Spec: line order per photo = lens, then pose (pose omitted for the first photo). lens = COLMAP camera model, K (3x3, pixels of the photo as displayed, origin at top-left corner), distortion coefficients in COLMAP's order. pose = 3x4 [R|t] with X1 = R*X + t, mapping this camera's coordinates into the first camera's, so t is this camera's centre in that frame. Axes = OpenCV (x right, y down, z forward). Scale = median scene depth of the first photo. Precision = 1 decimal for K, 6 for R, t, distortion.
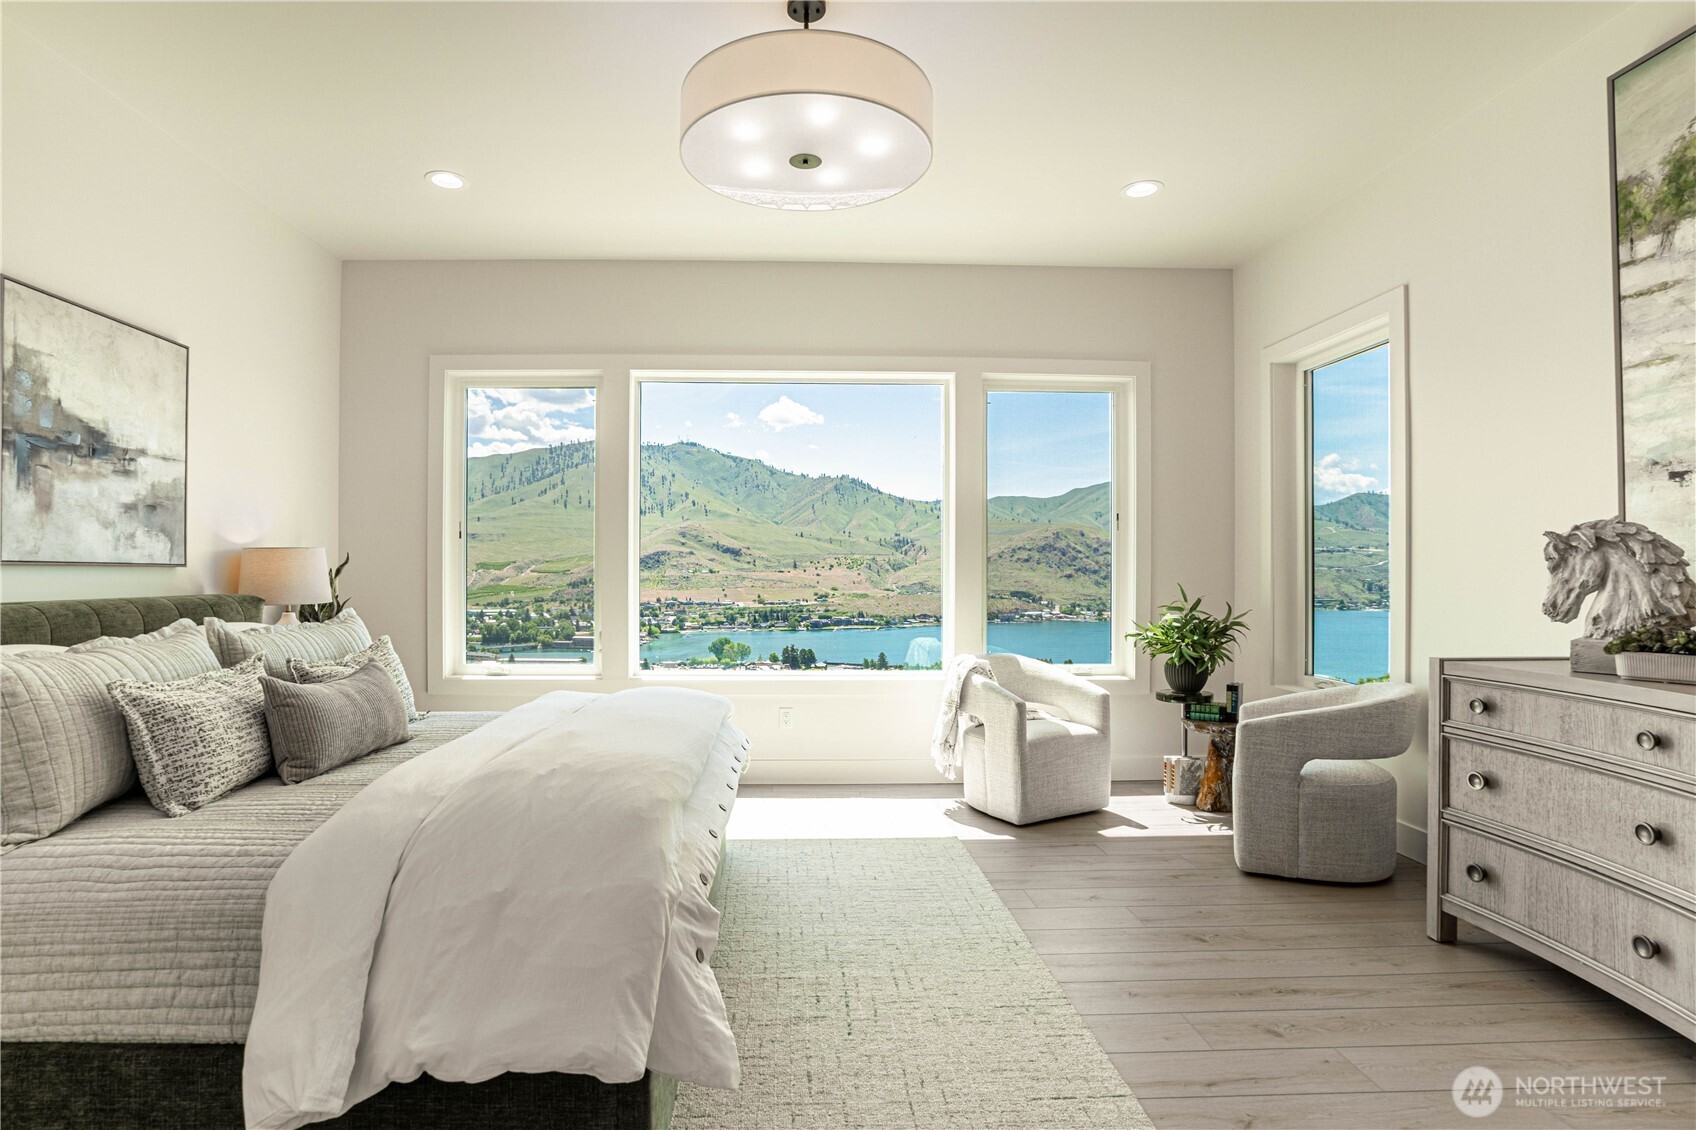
lens RADIAL K [[851.4, 0, 792.4], [0, 851.4, 562.5], [0, 0, 1]] dist [-0.063656, 0.030506]
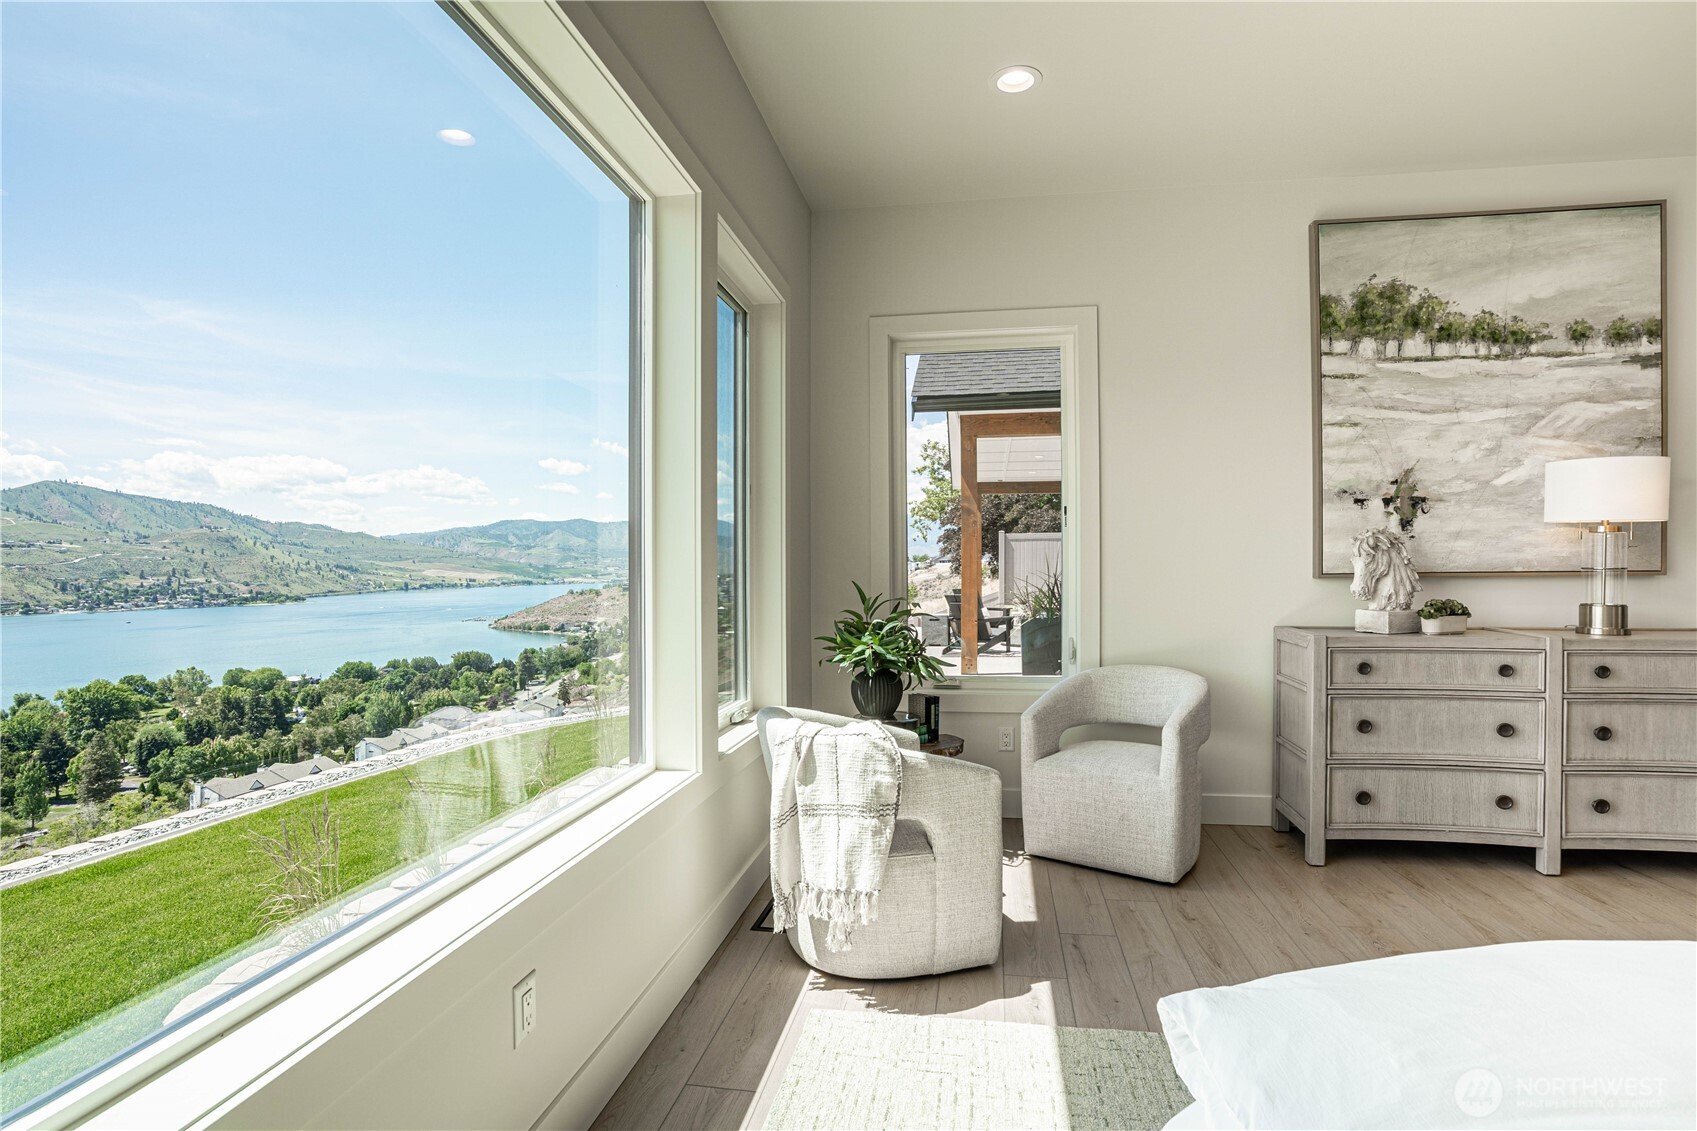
lens RADIAL K [[836.2, 0, 848.5], [0, 836.2, 565.5], [0, 0, 1]] dist [-0.061153, 0.027361]
pose [[0.187846, -0.000966, 0.982198, -0.573523], [-0.005383, 0.999983, 0.002013, 0.015289], [-0.982184, -0.005665, 0.187838, 1.553652]]
